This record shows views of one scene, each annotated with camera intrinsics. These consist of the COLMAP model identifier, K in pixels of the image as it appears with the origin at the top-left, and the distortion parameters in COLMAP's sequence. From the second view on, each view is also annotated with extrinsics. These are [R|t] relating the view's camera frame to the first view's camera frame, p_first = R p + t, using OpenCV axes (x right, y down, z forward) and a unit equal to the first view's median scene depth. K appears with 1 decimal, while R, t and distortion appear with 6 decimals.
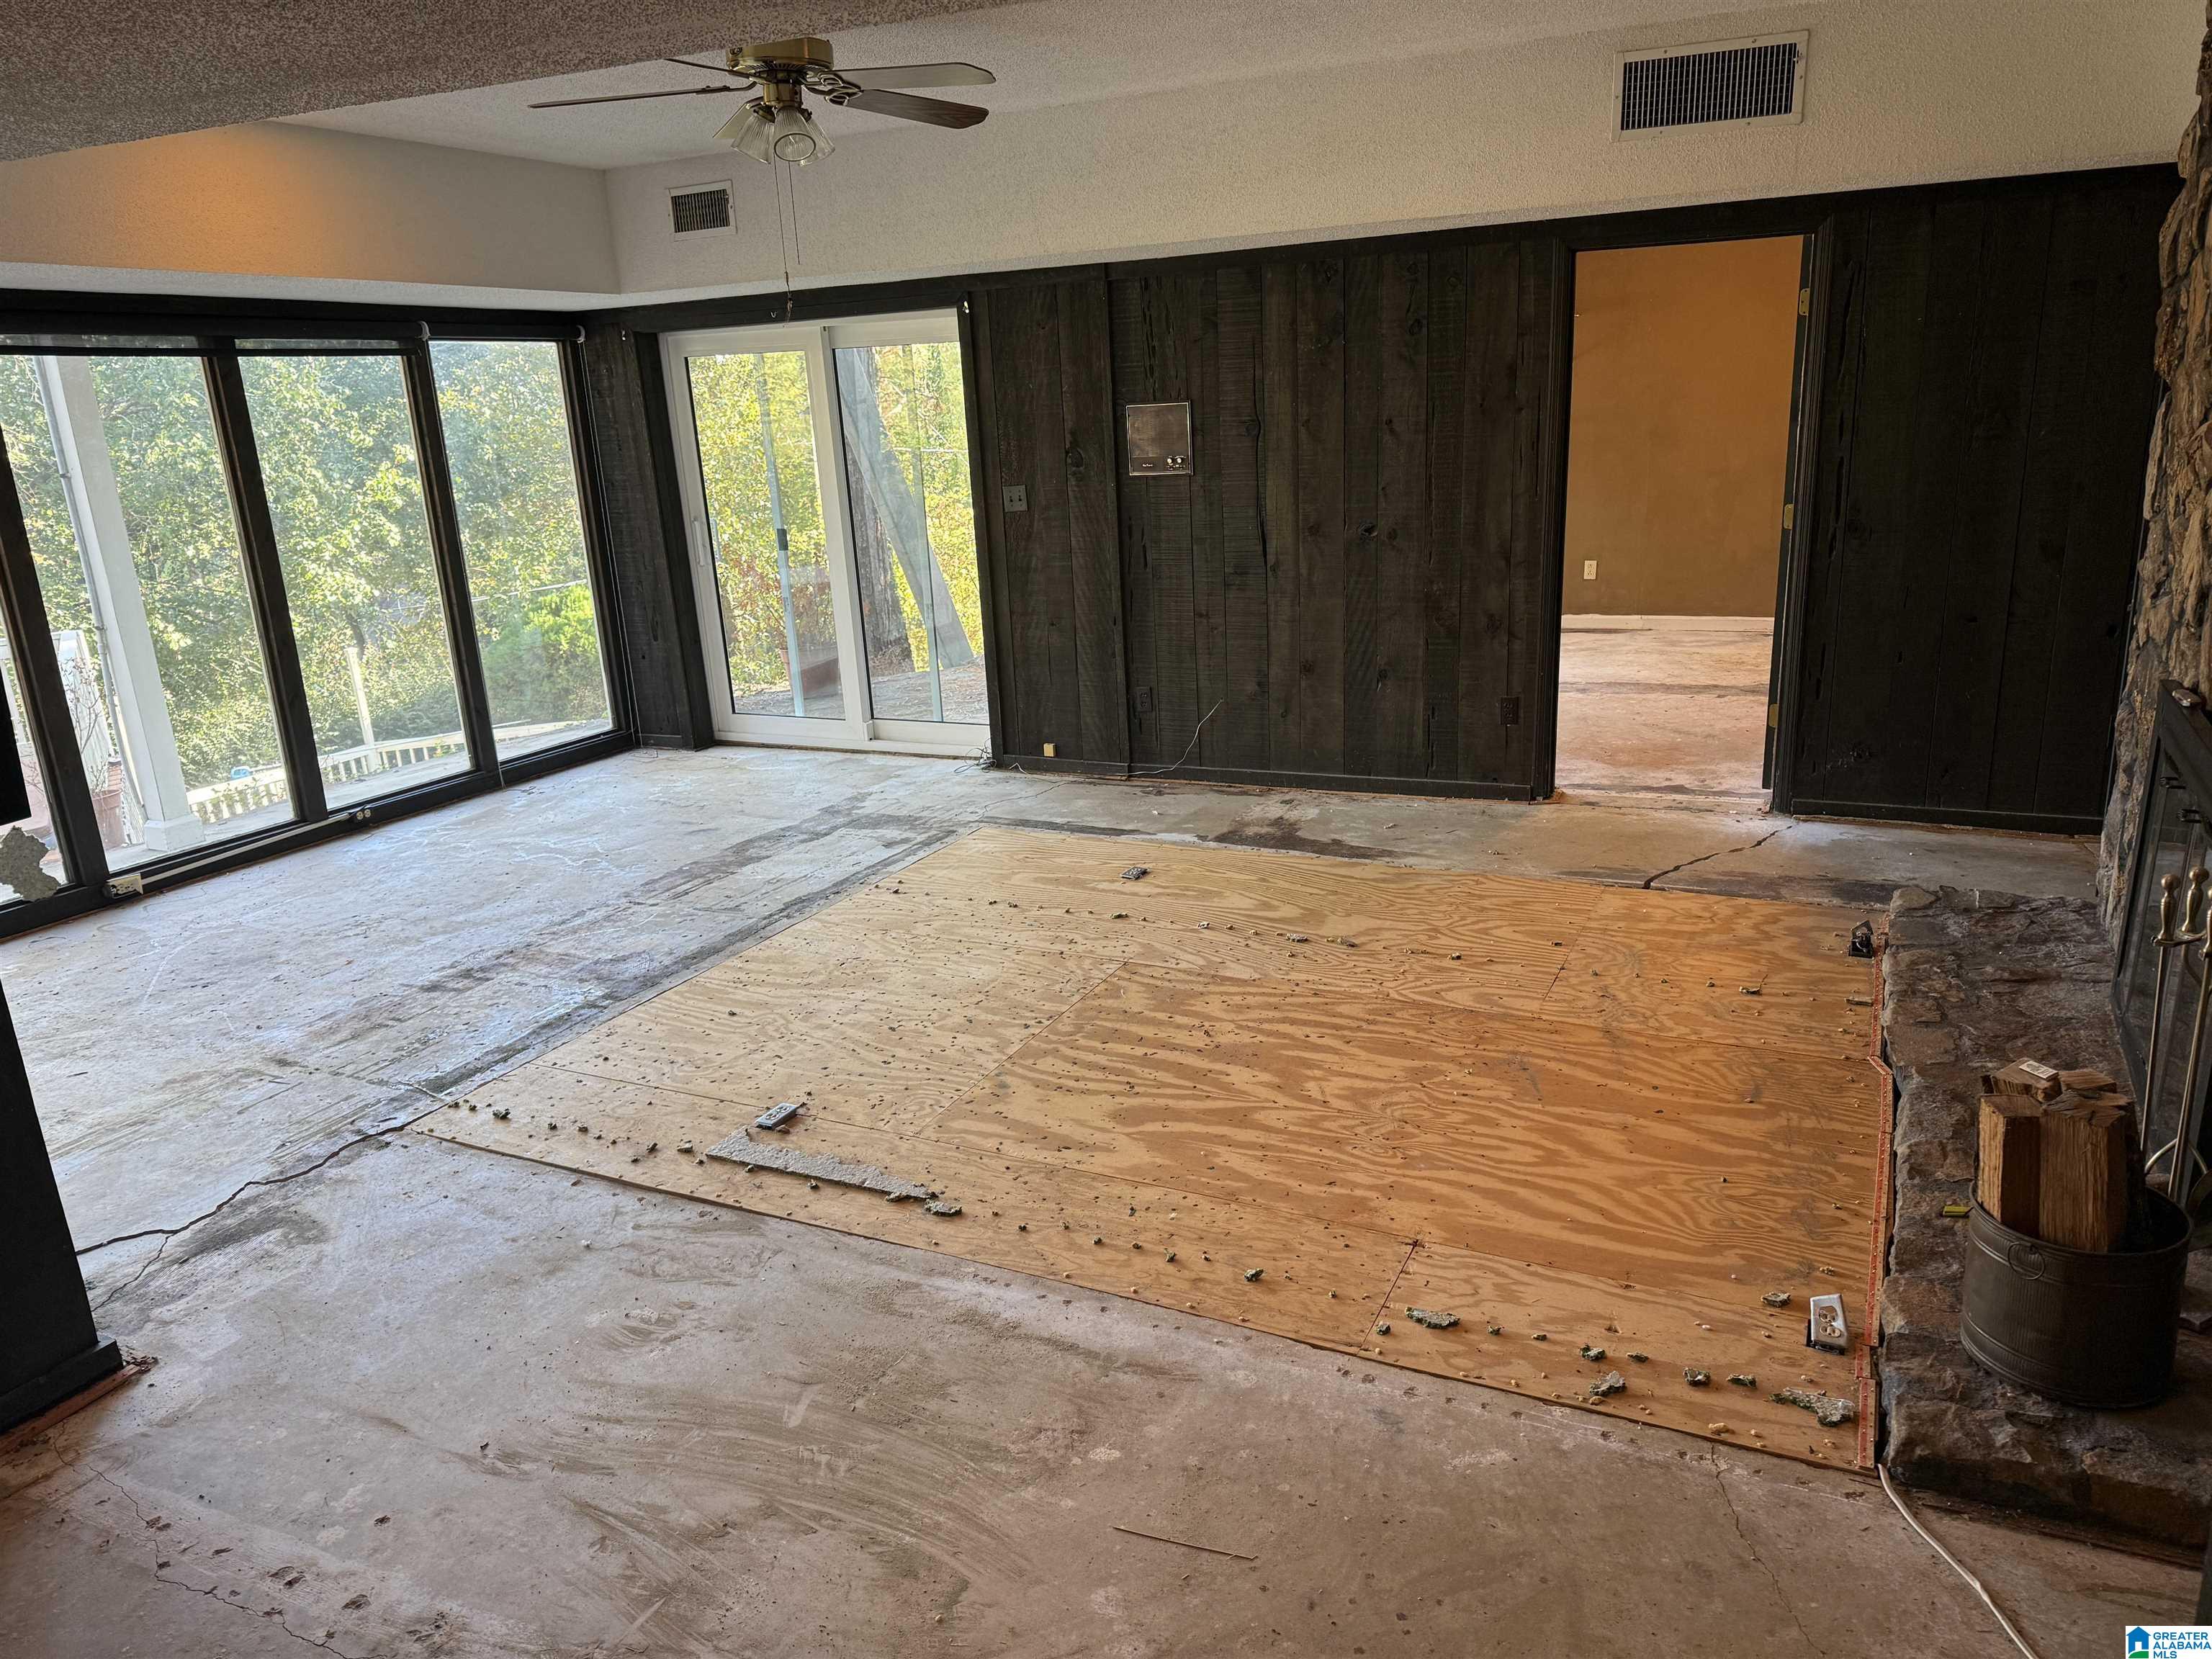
lens RADIAL K [[1557.9, 0, 1107.2], [0, 1557.9, 839.8], [0, 0, 1]] dist [0.054509, -0.003931]
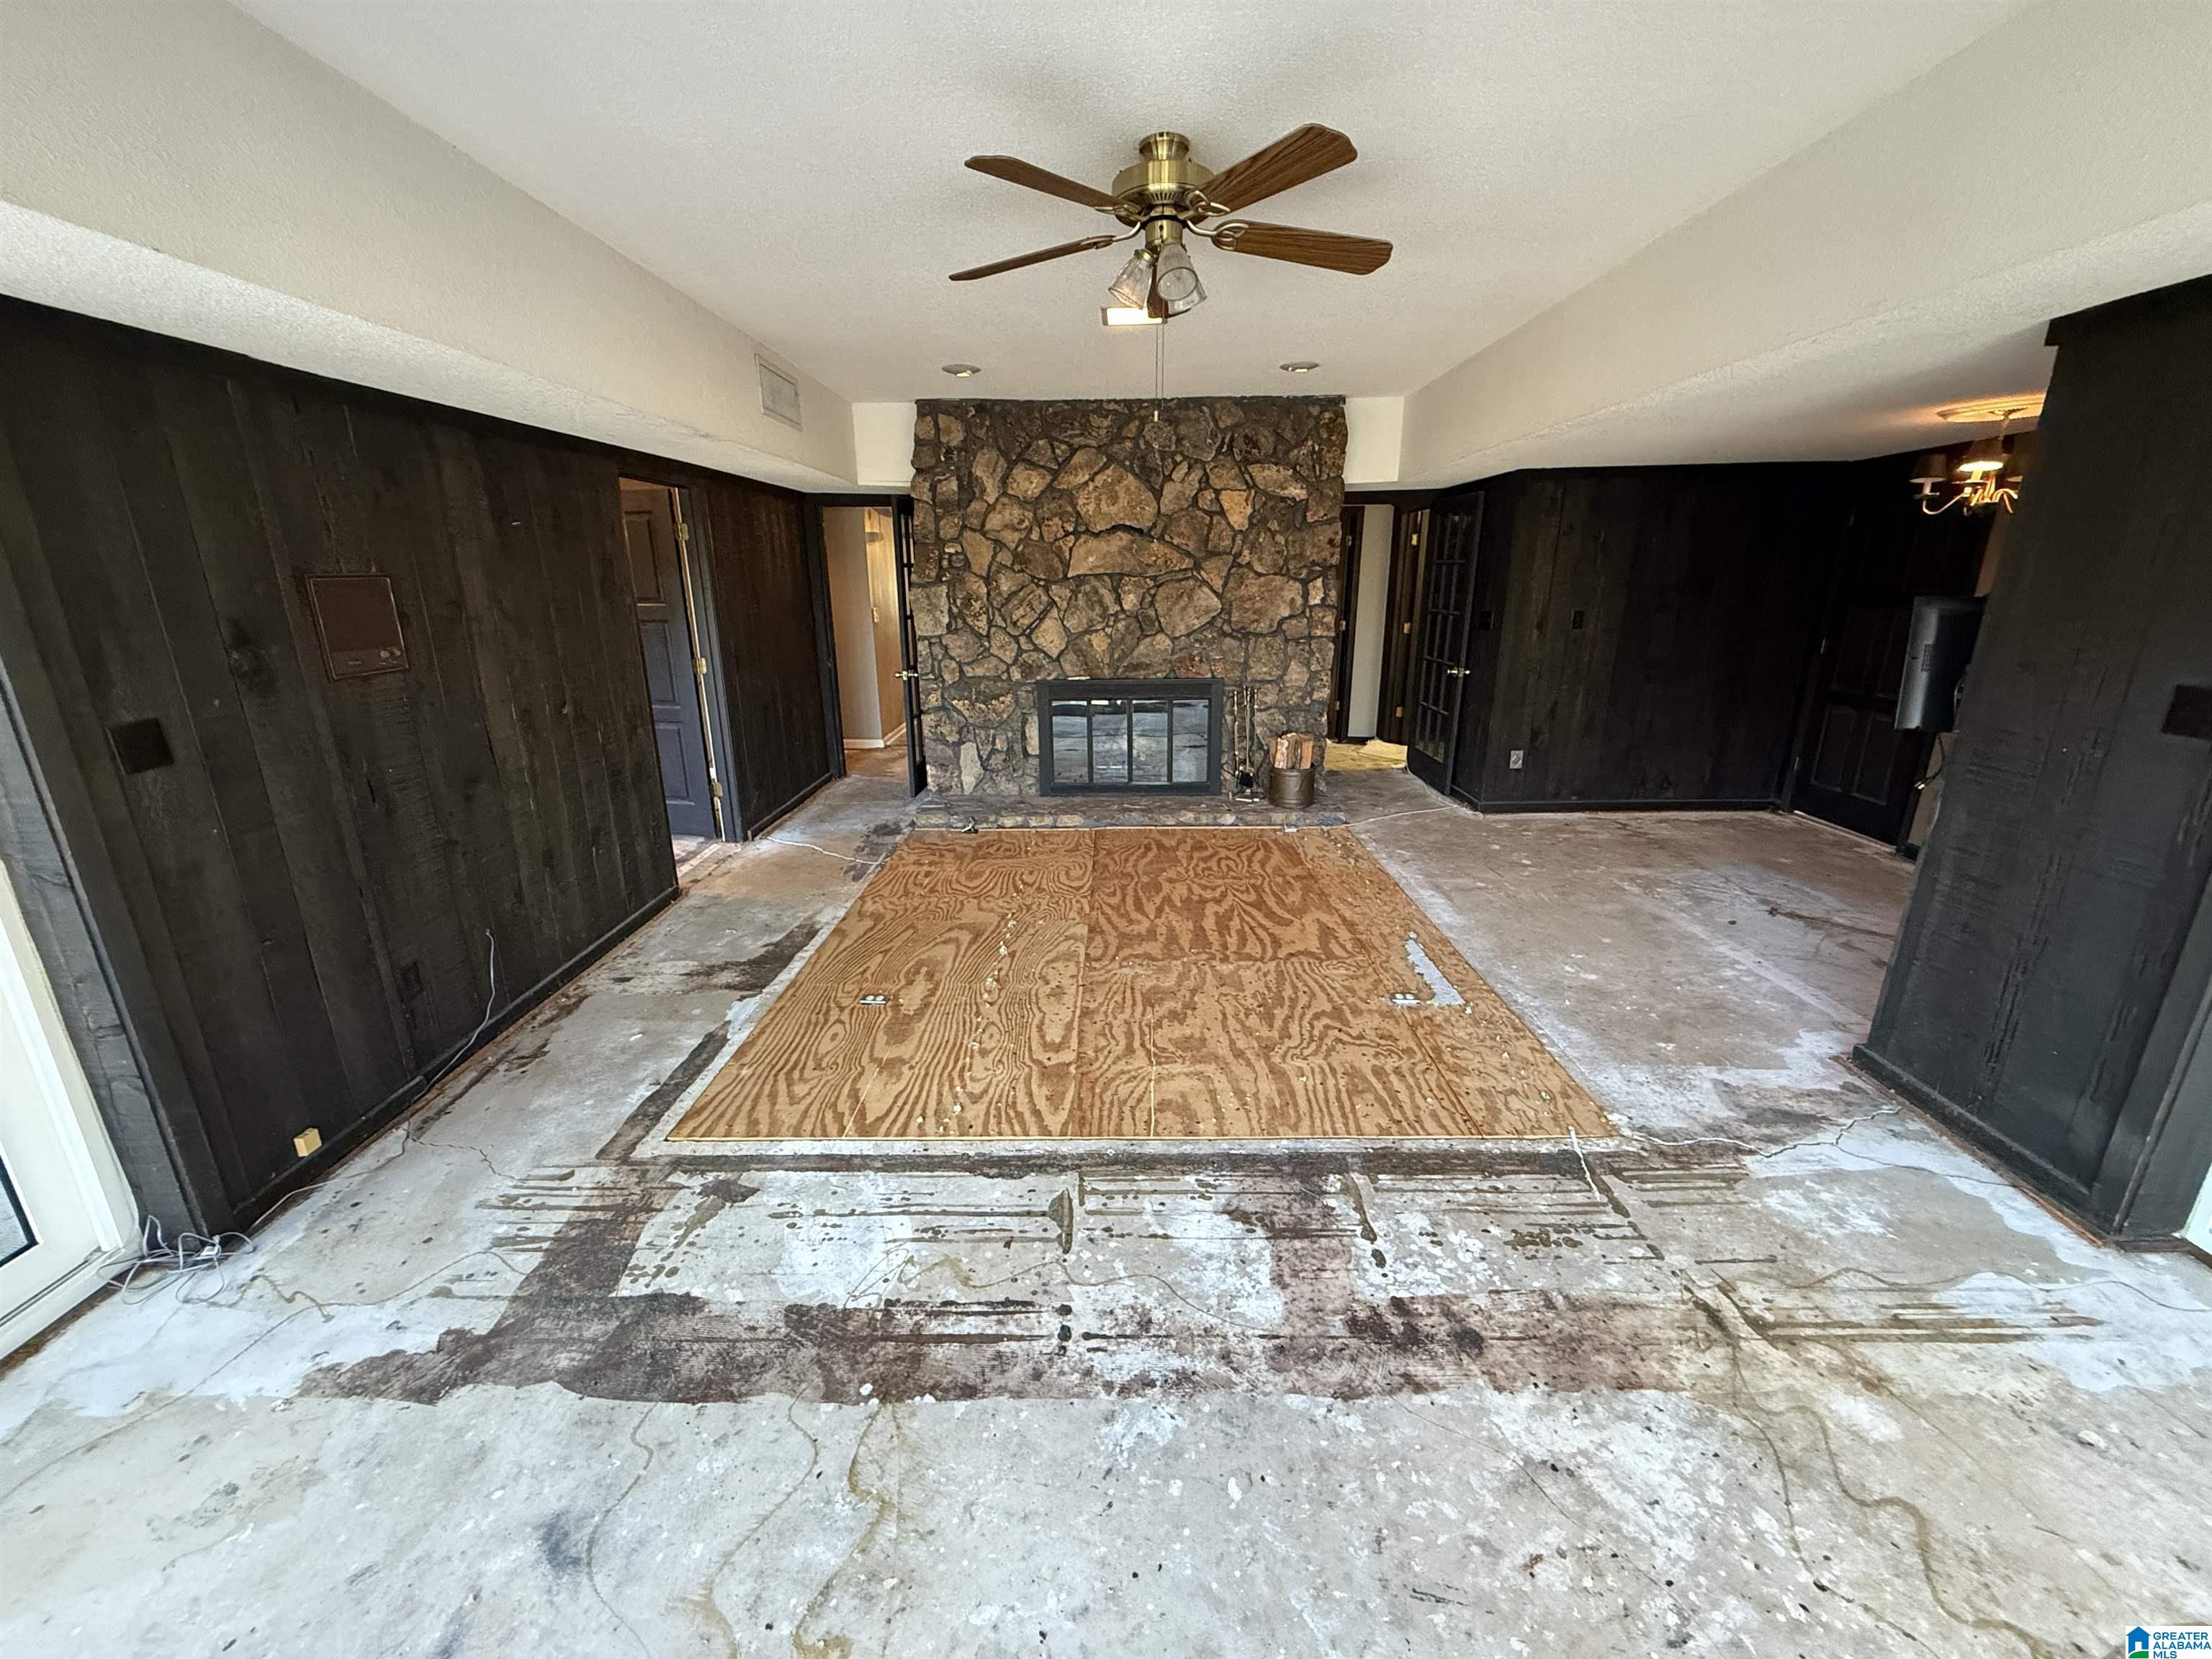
lens RADIAL K [[885.2, 0, 1102.5], [0, 885.2, 827.4], [0, 0, 1]] dist [0.004185, 0.000467]
pose [[-0.424941, -0.205097, 0.881680, -0.572447], [0.282292, 0.895398, 0.344344, -0.255426], [-0.860079, 0.395218, -0.322594, 1.018847]]
